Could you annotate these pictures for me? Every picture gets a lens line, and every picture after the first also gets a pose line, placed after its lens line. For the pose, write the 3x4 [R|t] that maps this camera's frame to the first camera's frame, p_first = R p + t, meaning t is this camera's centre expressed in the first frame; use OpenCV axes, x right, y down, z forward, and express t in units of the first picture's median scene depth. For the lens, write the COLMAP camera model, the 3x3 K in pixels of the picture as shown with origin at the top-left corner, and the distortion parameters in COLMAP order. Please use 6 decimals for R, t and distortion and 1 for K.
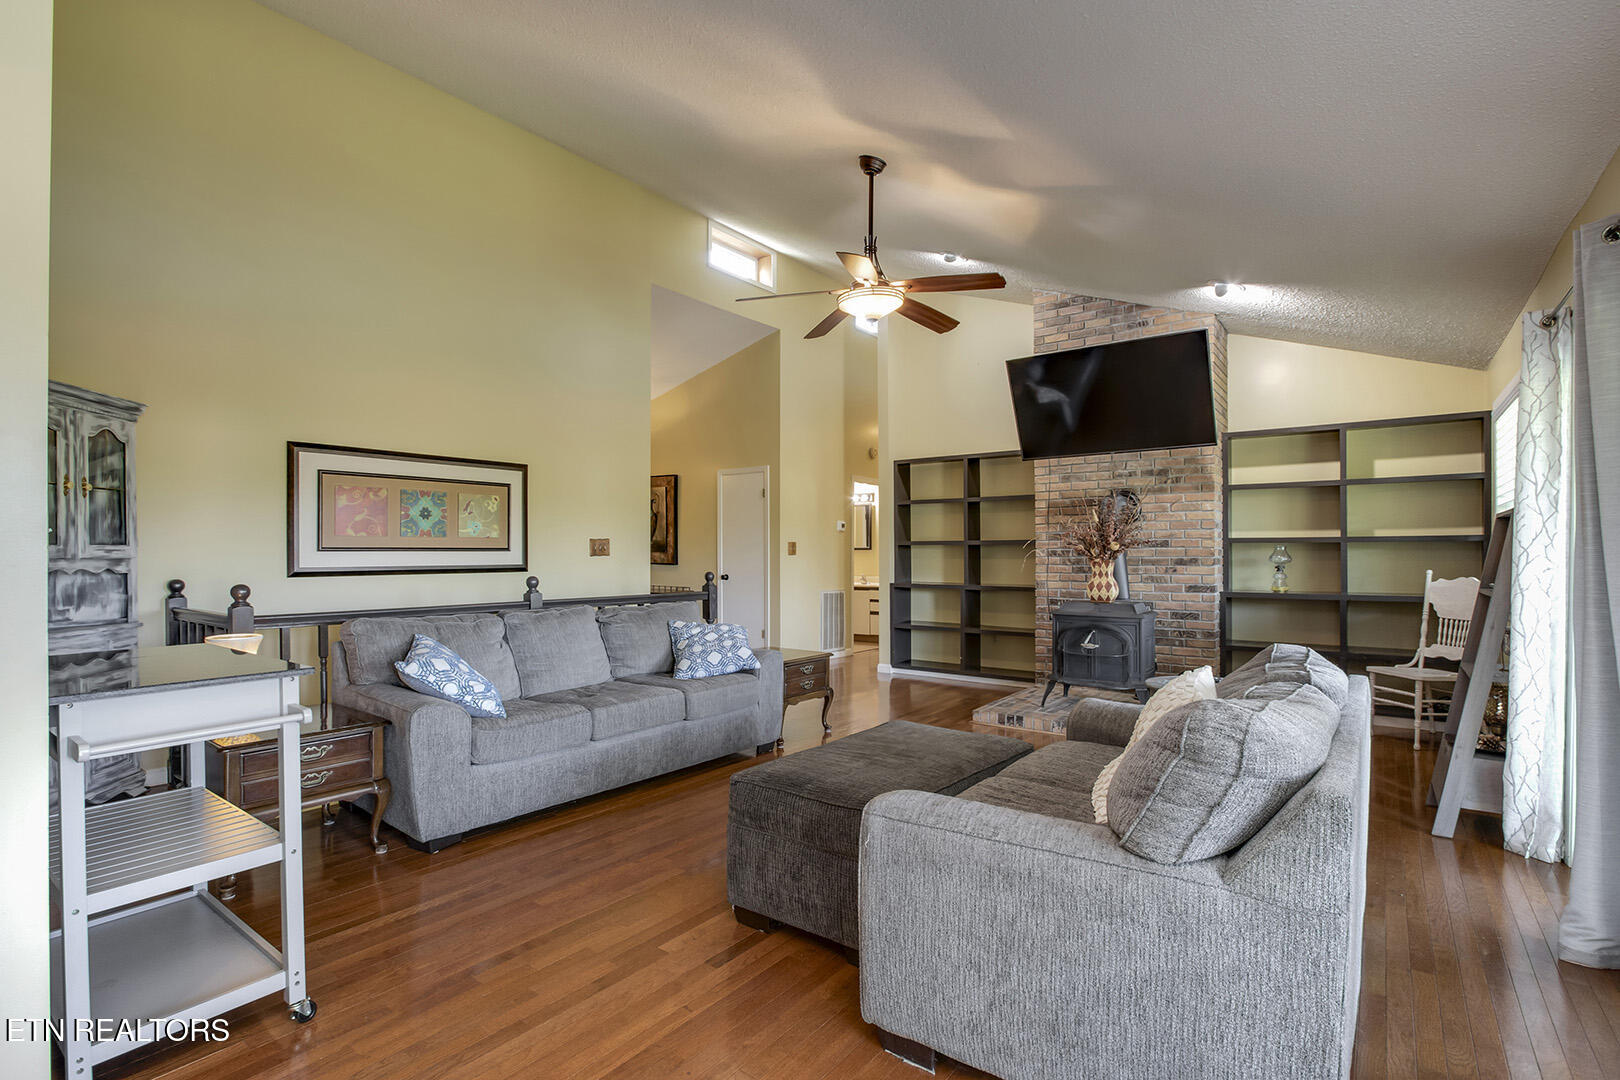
lens RADIAL K [[768.2, 0, 823.9], [0, 768.2, 552.0], [0, 0, 1]] dist [-0.013294, -0.000159]
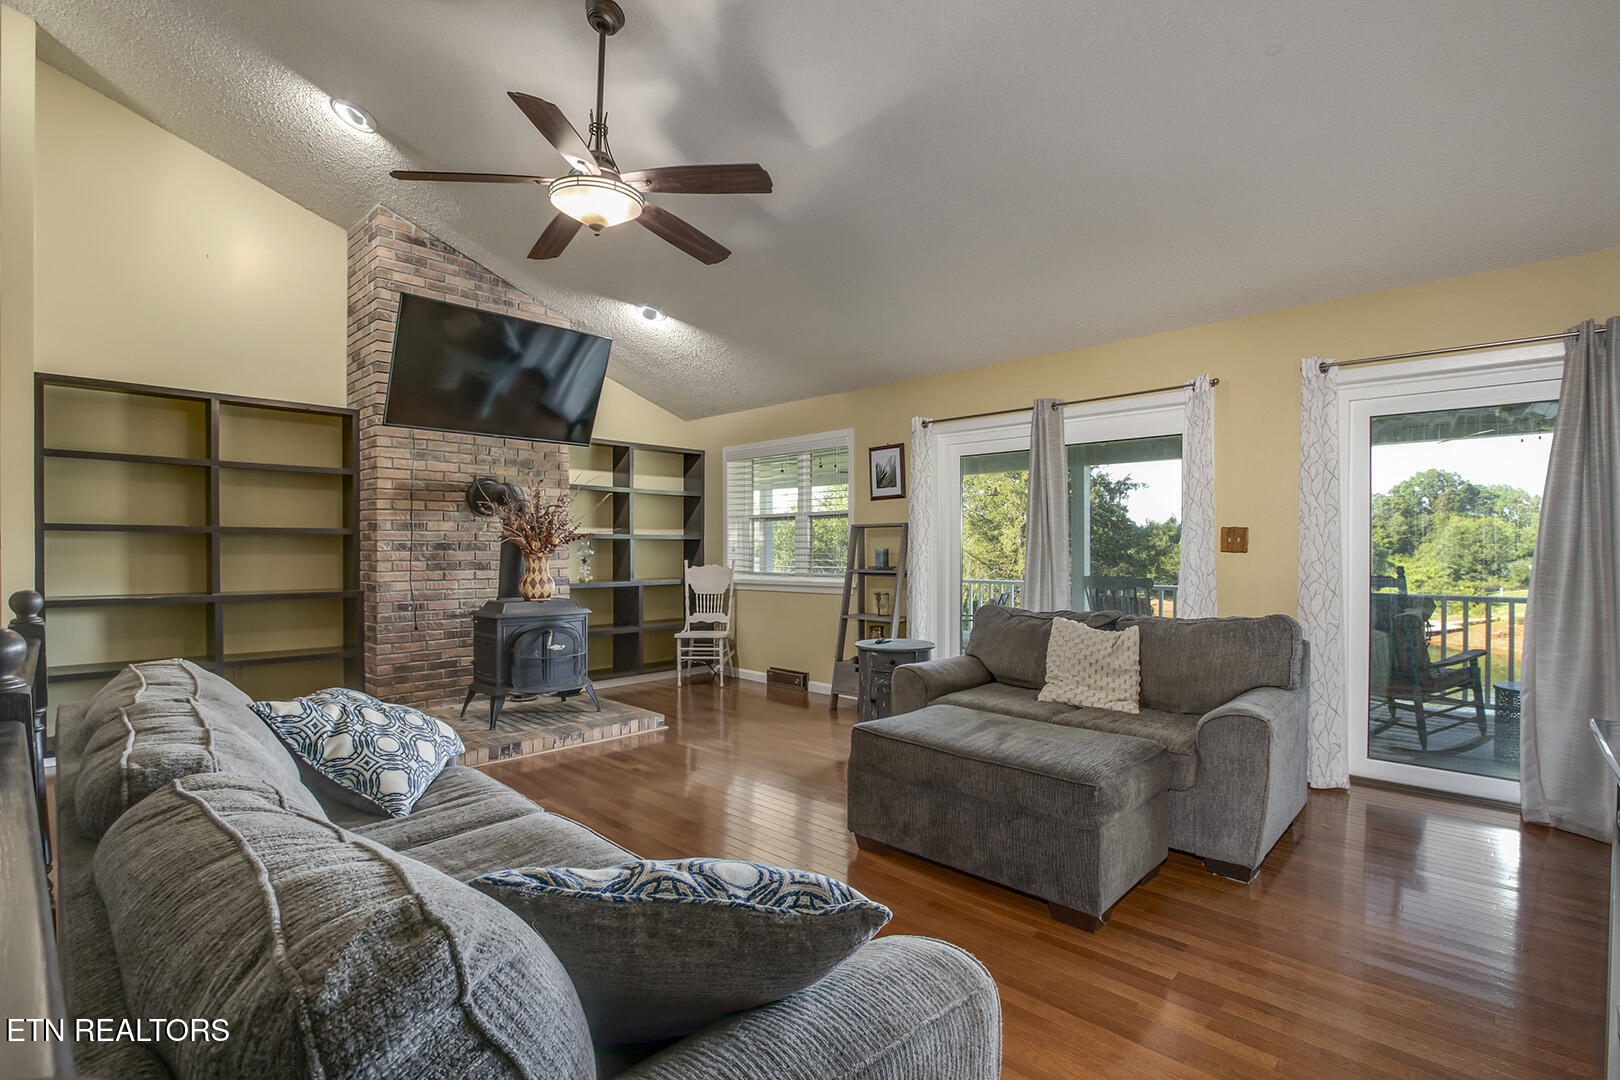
lens RADIAL K [[768.2, 0, 806.0], [0, 768.2, 549.6], [0, 0, 1]] dist [-0.013294, -0.000159]
pose [[0.104571, 0.000577, 0.994517, -0.469354], [-0.005852, 0.999983, 0.000035, 0.002440], [-0.994500, -0.005824, 0.104572, 0.522808]]
